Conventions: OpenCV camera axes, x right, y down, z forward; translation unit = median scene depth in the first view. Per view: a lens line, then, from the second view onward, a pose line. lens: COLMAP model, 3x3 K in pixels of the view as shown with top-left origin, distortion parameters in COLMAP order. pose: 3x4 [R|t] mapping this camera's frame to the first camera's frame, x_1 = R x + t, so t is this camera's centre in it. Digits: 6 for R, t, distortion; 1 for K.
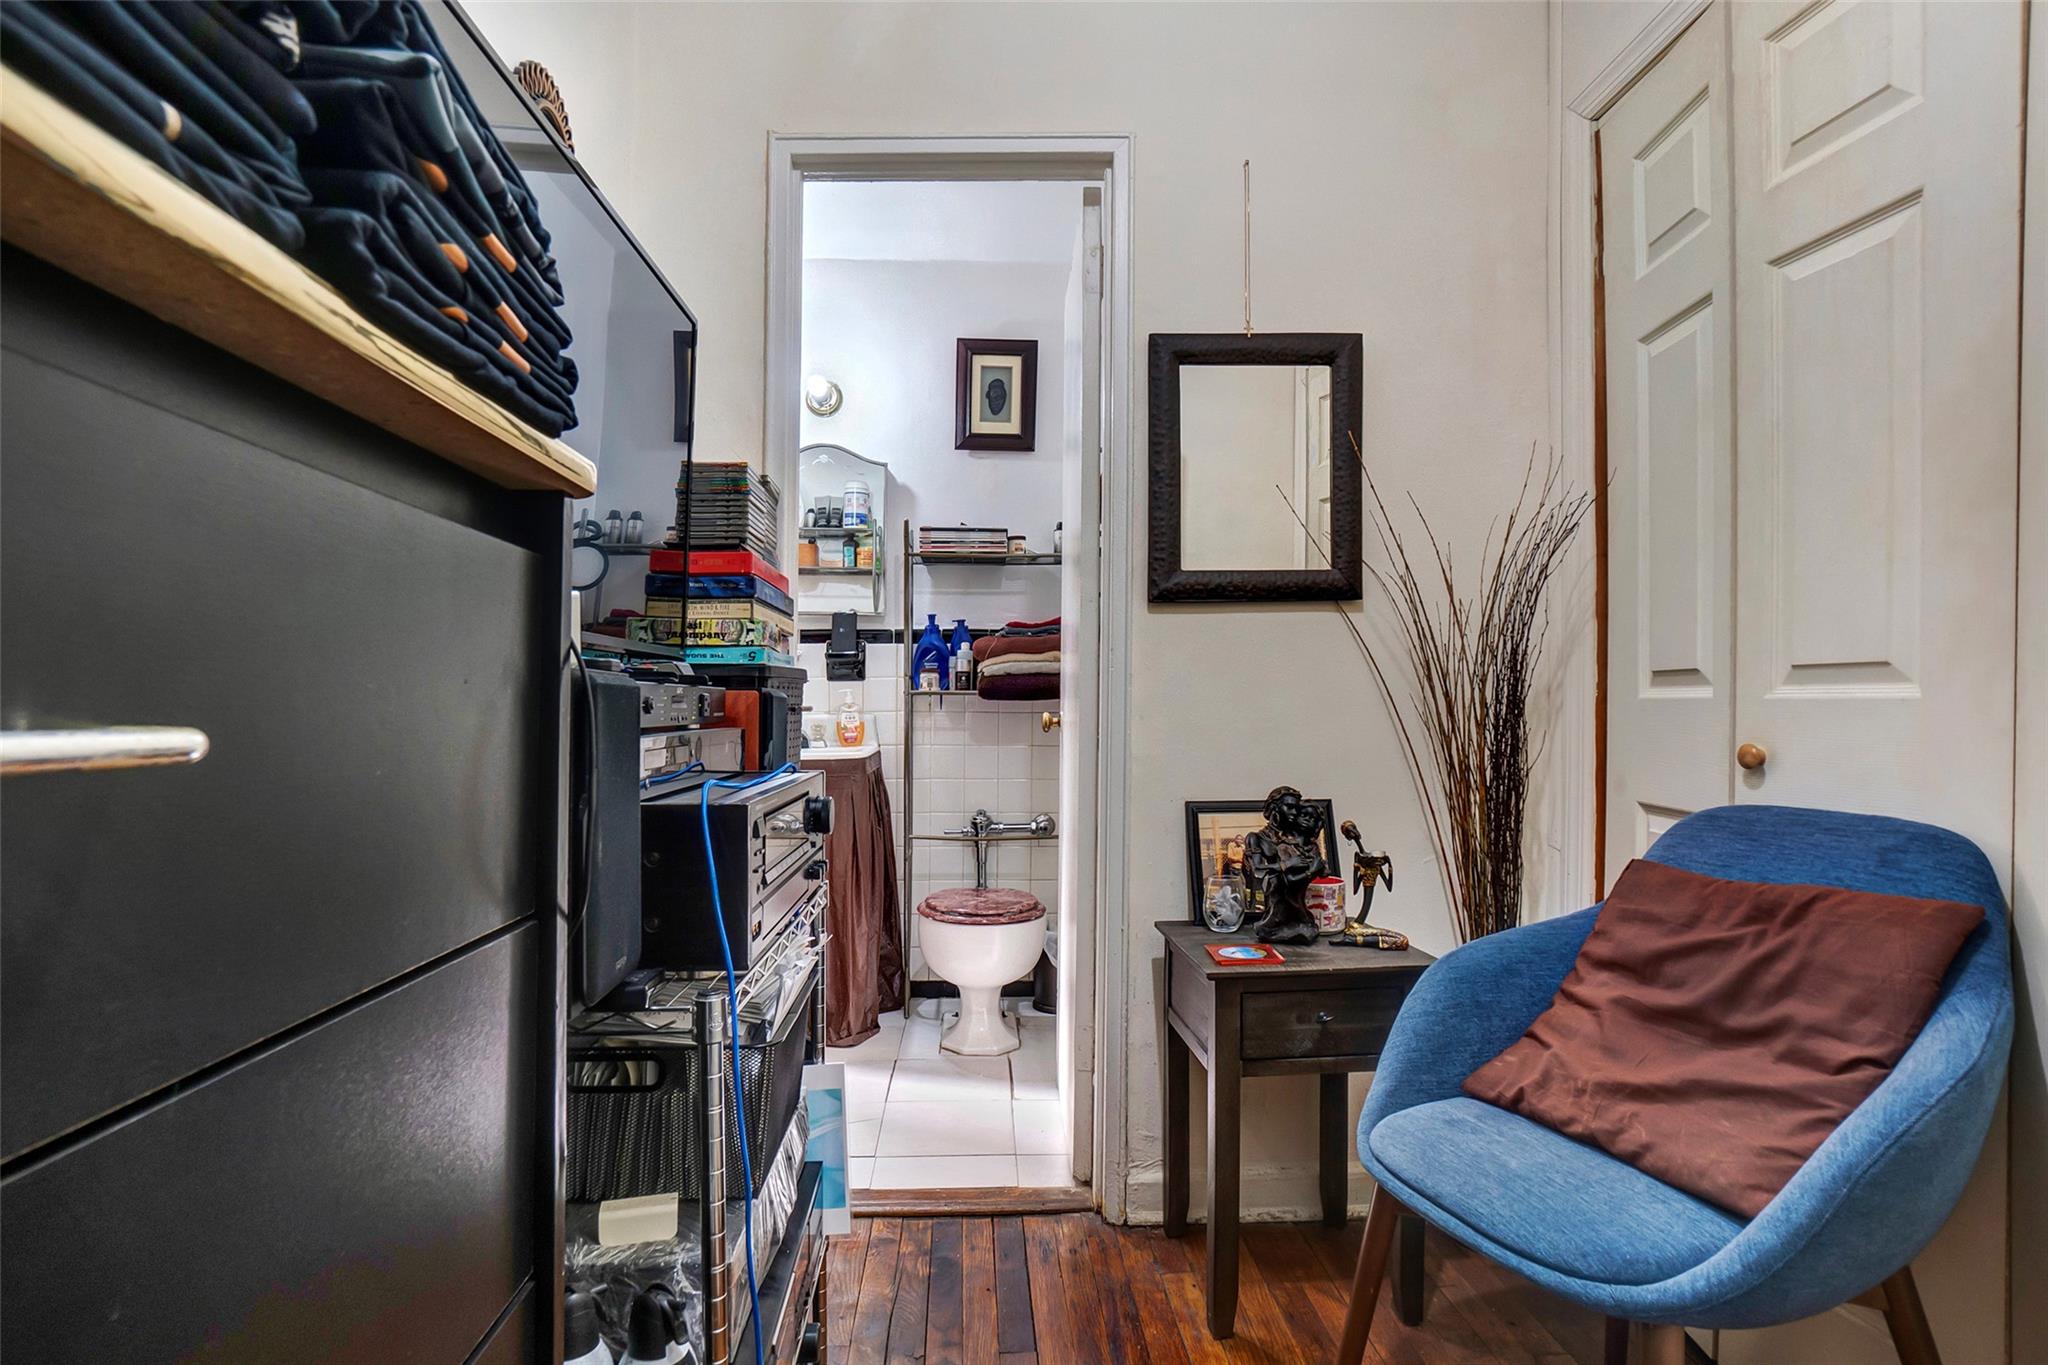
lens RADIAL K [[1005.4, 0, 1024.0], [0, 1005.4, 682.5], [0, 0, 1]] dist [-0.034027, 0.000792]
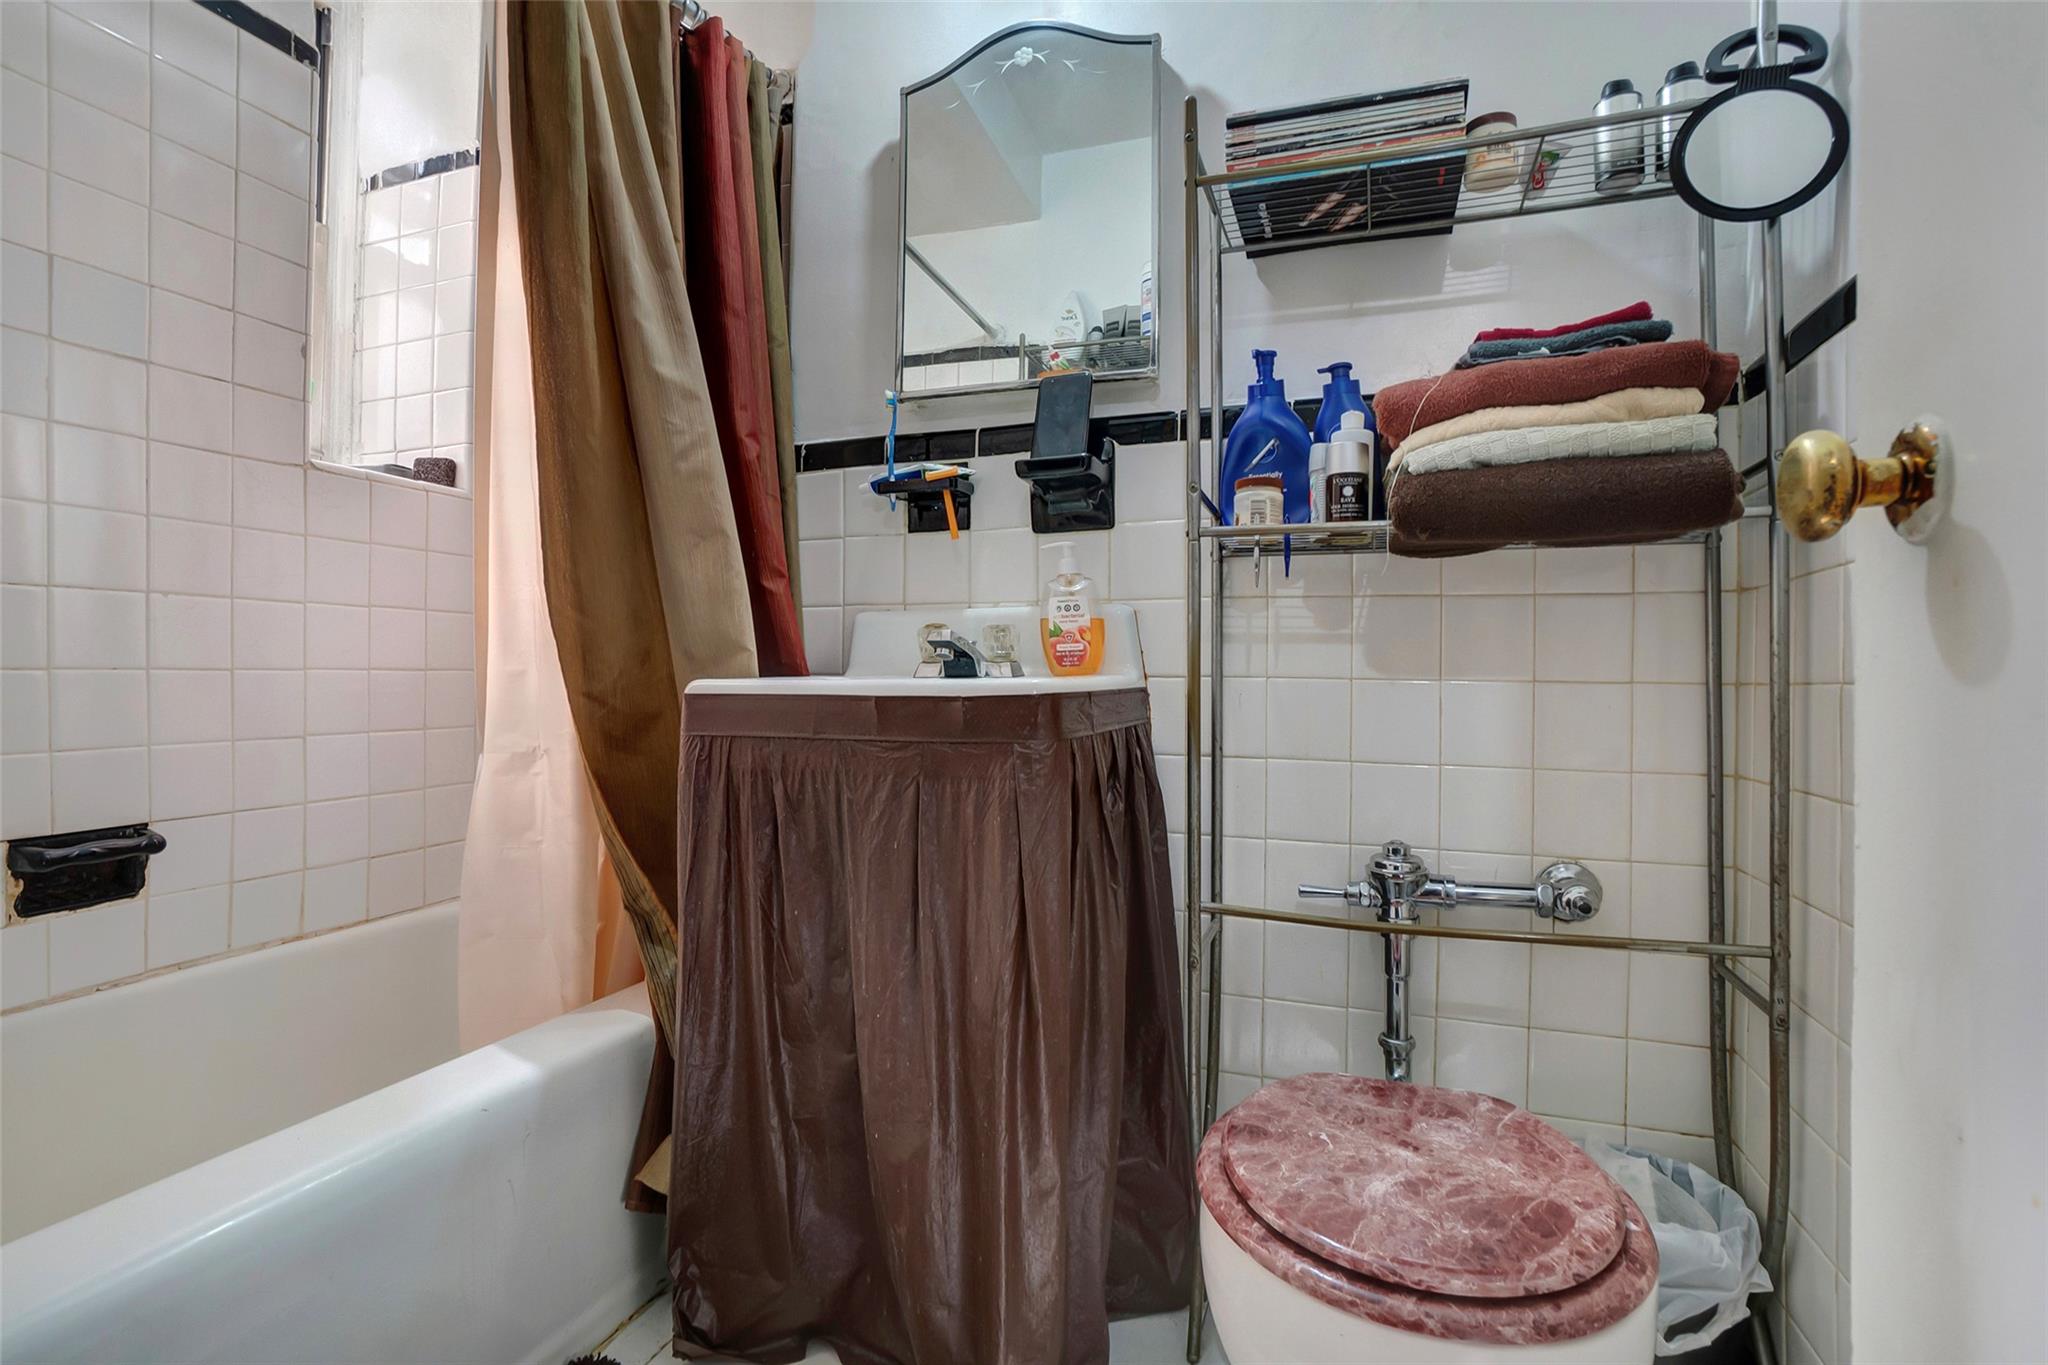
lens RADIAL K [[925.5, 0, 1023.4], [0, 925.5, 668.9], [0, 0, 1]] dist [-0.042489, -0.000056]
pose [[0.922353, -0.000881, -0.386348, -0.038674], [0.007808, 0.999836, 0.016361, 0.053634], [0.386270, -0.018107, 0.922208, 0.621212]]
